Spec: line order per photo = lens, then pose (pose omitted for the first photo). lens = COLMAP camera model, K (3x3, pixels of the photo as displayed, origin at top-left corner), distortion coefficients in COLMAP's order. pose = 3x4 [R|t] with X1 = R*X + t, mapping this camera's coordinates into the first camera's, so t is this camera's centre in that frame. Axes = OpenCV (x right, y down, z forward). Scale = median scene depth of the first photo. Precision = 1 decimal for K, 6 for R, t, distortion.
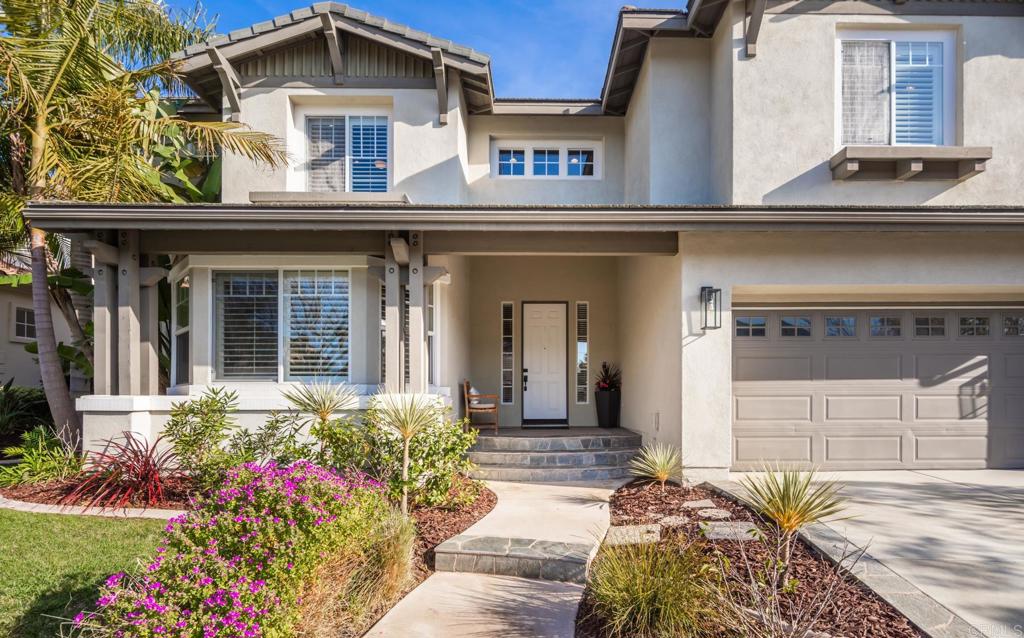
lens RADIAL K [[509.7, 0, 510.0], [0, 509.7, 330.5], [0, 0, 1]] dist [-0.001906, 0.000003]
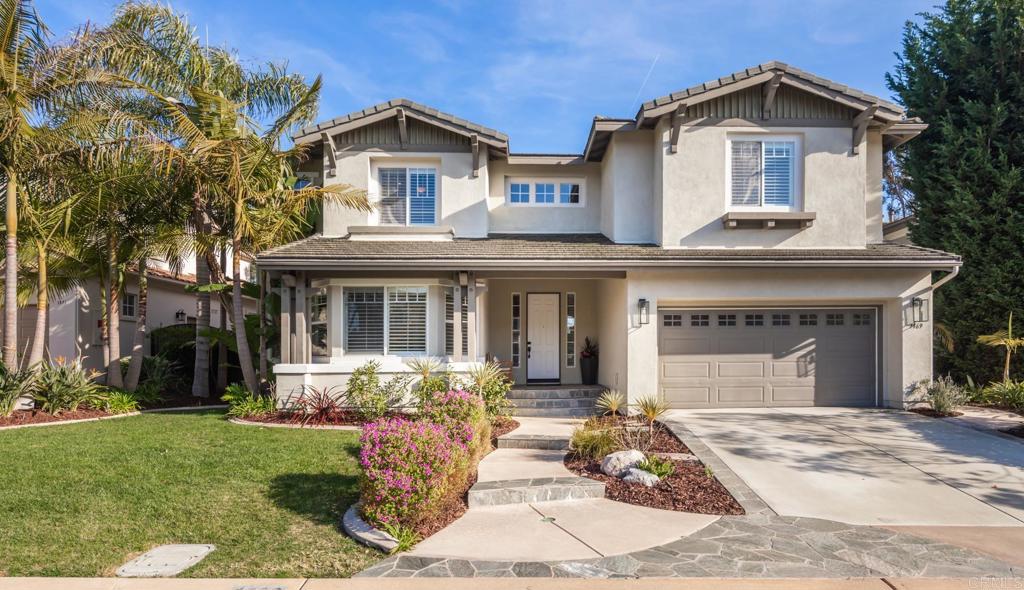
lens RADIAL K [[519.1, 0, 512.0], [0, 519.1, 295.0], [0, 0, 1]] dist [0.001124, 0.000016]
pose [[0.999746, -0.000049, 0.022523, -0.075451], [-0.000084, 0.999983, 0.005910, -0.093418], [-0.022523, -0.005910, 0.999729, -0.620431]]
